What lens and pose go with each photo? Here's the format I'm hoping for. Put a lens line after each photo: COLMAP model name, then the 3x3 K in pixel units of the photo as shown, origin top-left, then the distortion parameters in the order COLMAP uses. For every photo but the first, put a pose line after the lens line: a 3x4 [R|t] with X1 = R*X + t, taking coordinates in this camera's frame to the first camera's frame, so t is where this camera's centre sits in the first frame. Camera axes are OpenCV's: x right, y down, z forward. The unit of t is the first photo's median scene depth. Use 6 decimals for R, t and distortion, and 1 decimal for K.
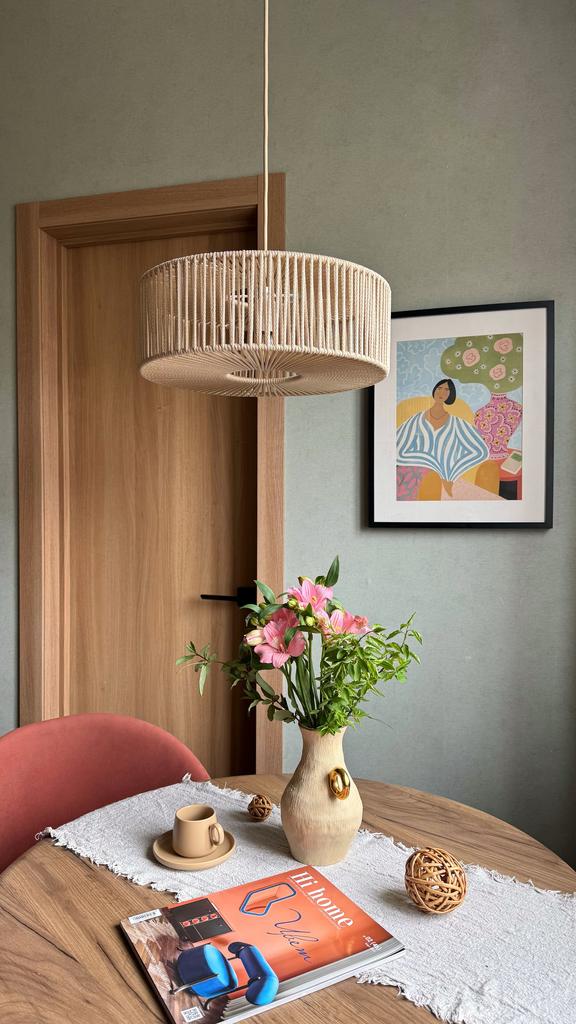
lens RADIAL K [[711.2, 0, 290.6], [0, 711.2, 517.4], [0, 0, 1]] dist [0.064307, -0.097554]
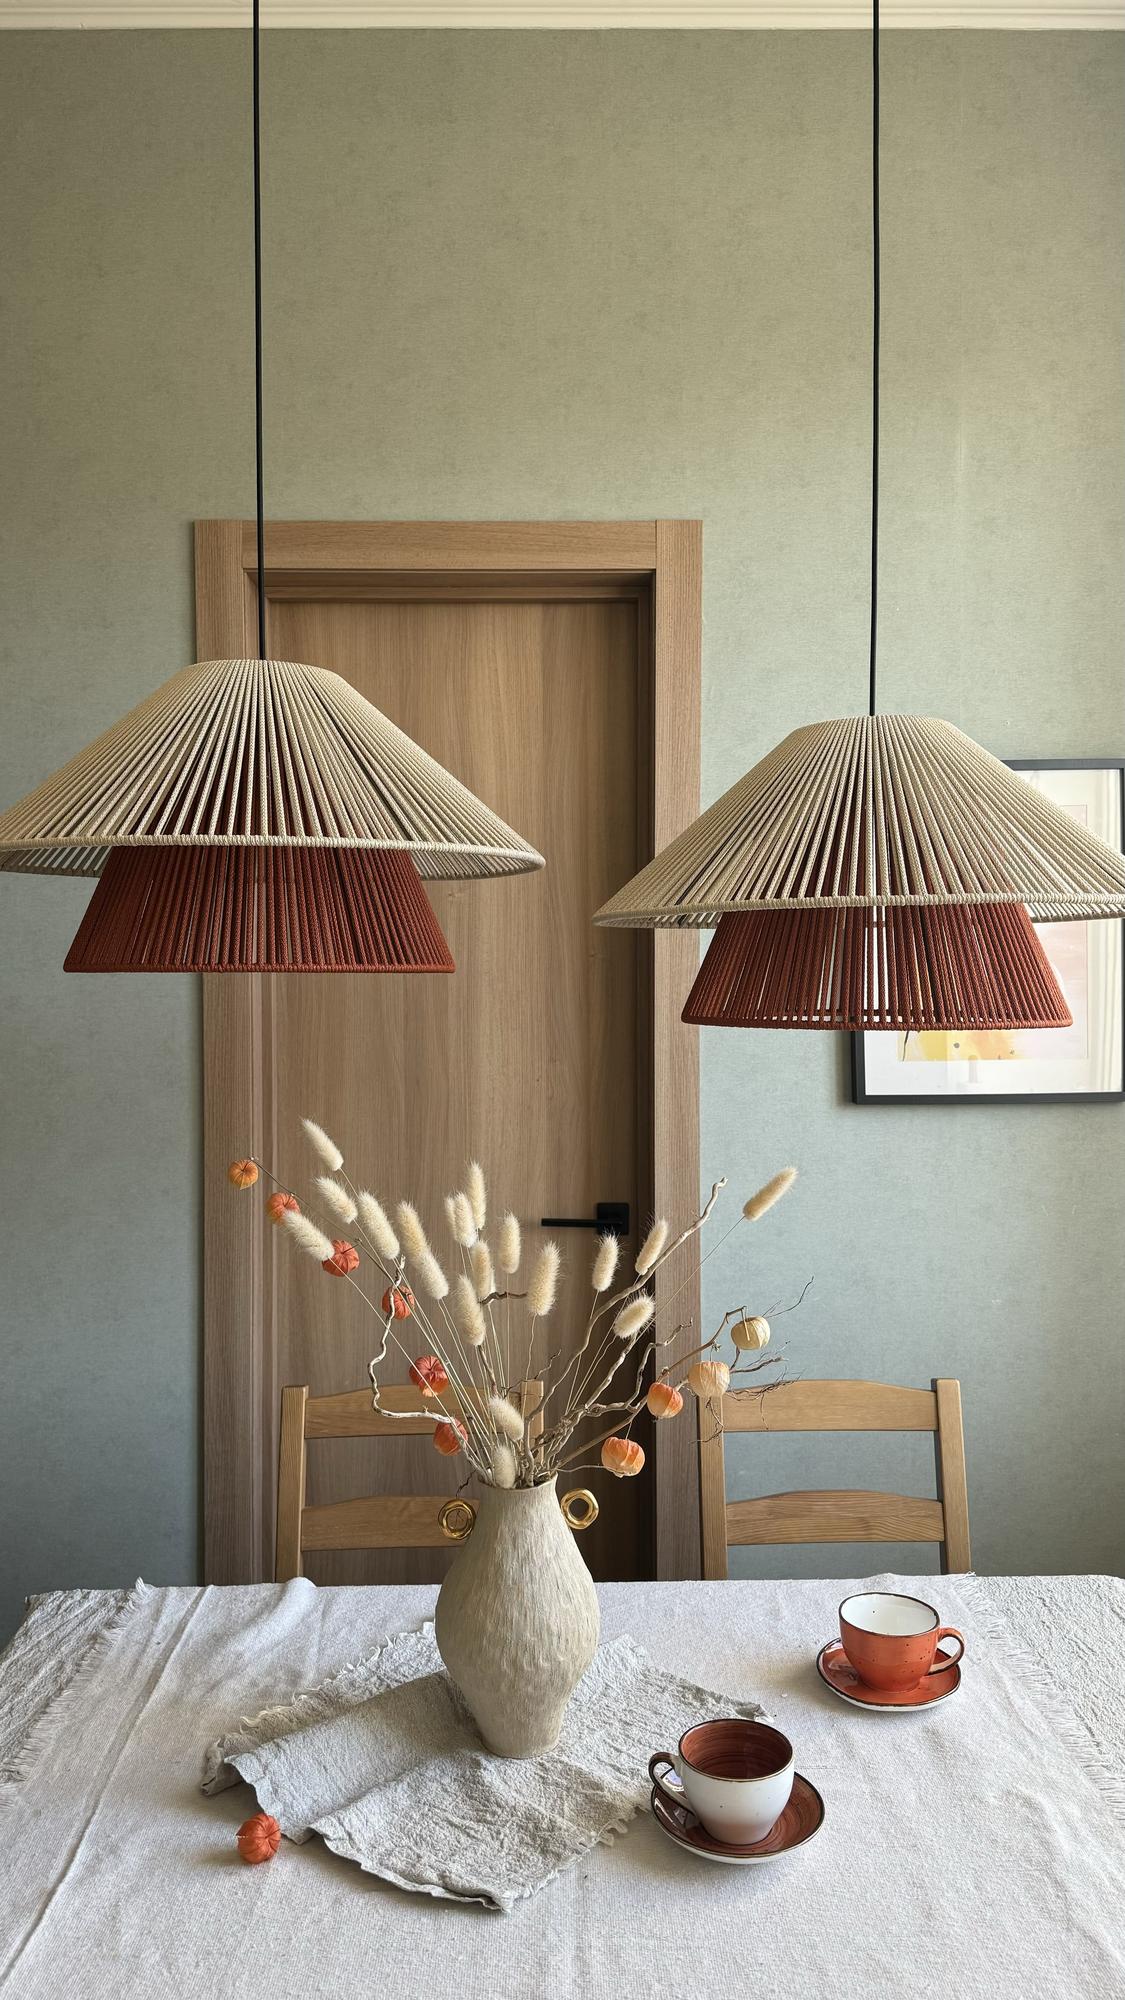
lens RADIAL K [[1389.1, 0, 554.4], [0, 1389.1, 996.1], [0, 0, 1]] dist [0.064307, -0.097554]
pose [[0.965839, -0.010677, 0.258923, -0.397047], [0.011111, 0.999938, -0.000212, -0.071536], [-0.258905, 0.003082, 0.965898, -0.098015]]
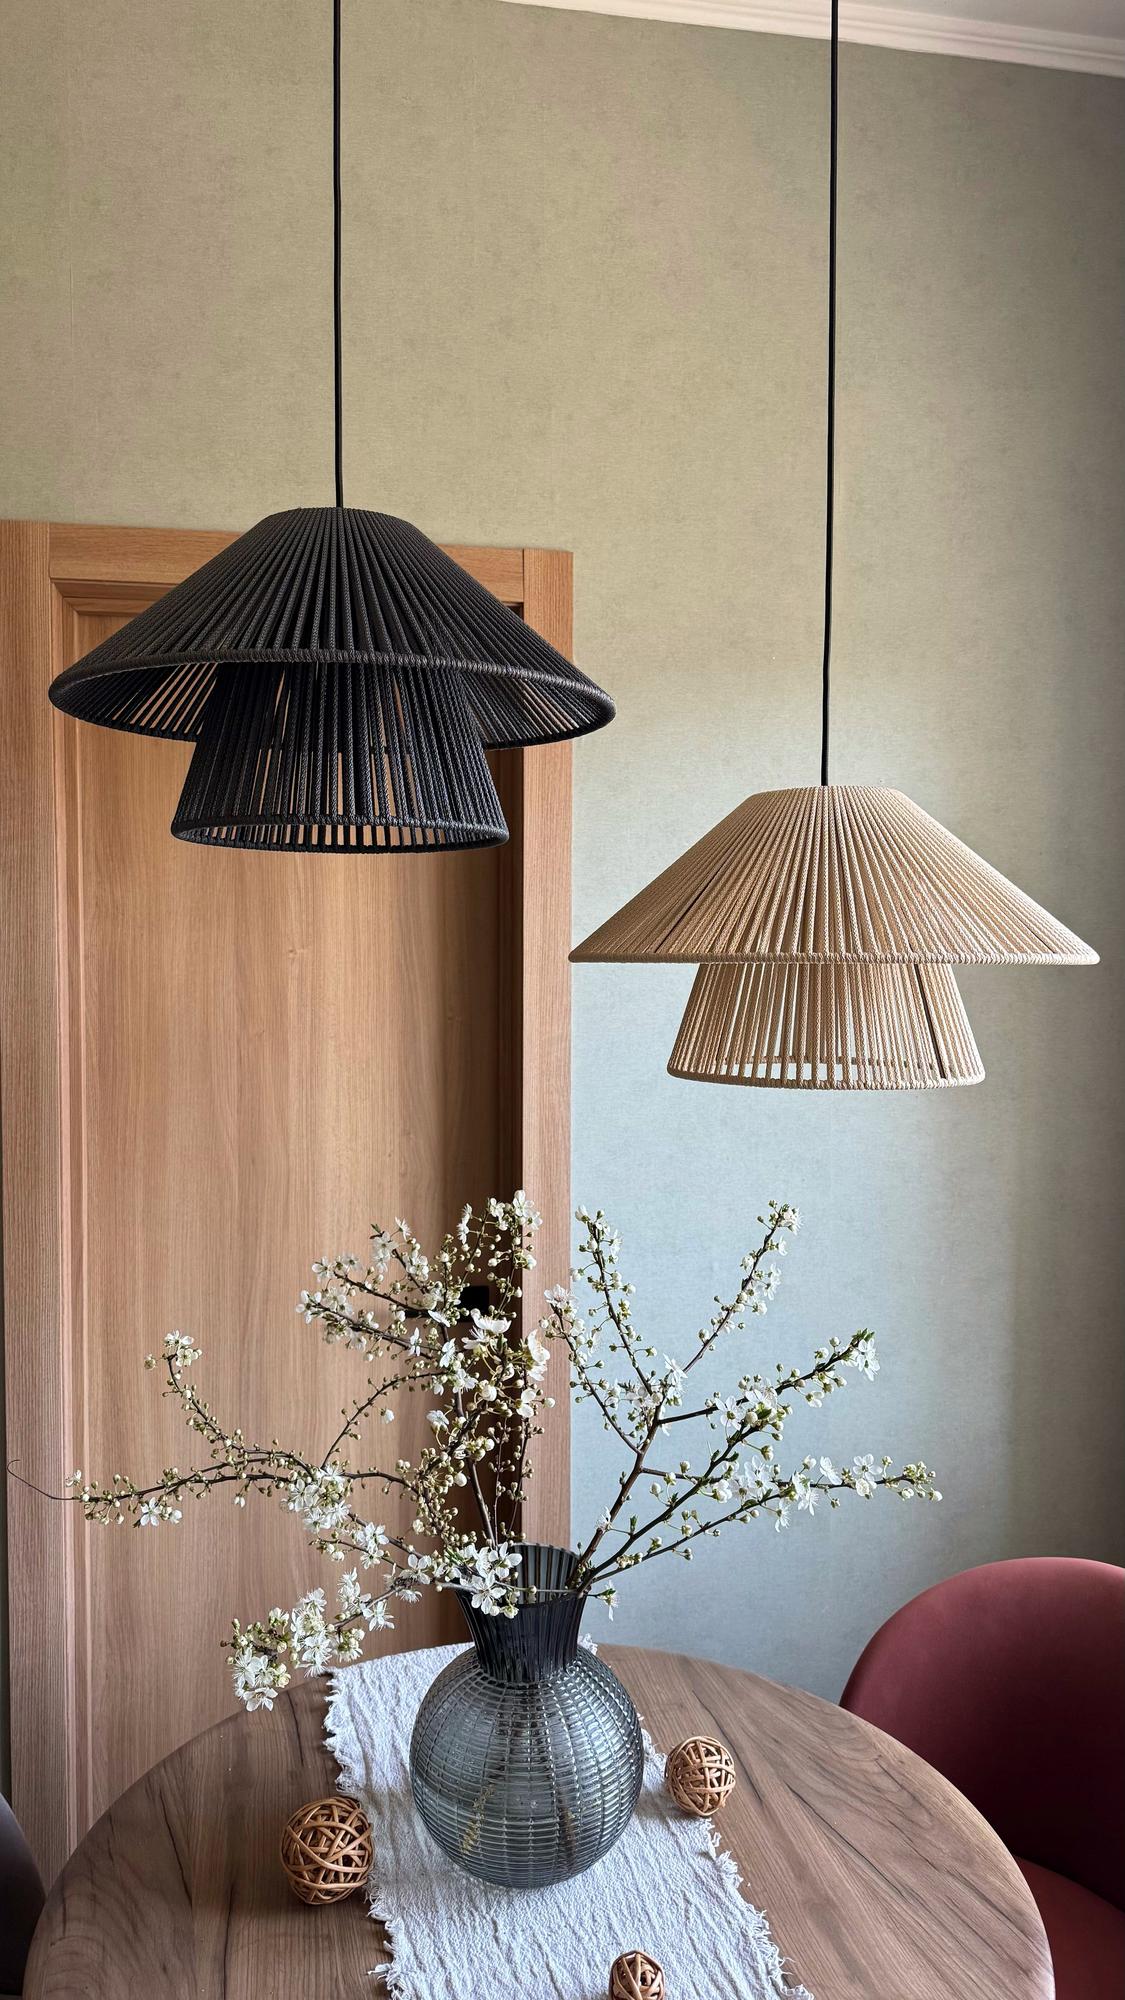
lens RADIAL K [[1389.1, 0, 559.0], [0, 1389.1, 998.6], [0, 0, 1]] dist [0.064307, -0.097554]
pose [[0.907283, -0.016900, 0.420180, -0.434770], [0.009384, 0.999757, 0.019950, -0.139053], [-0.420415, -0.014157, 0.907221, 0.011923]]
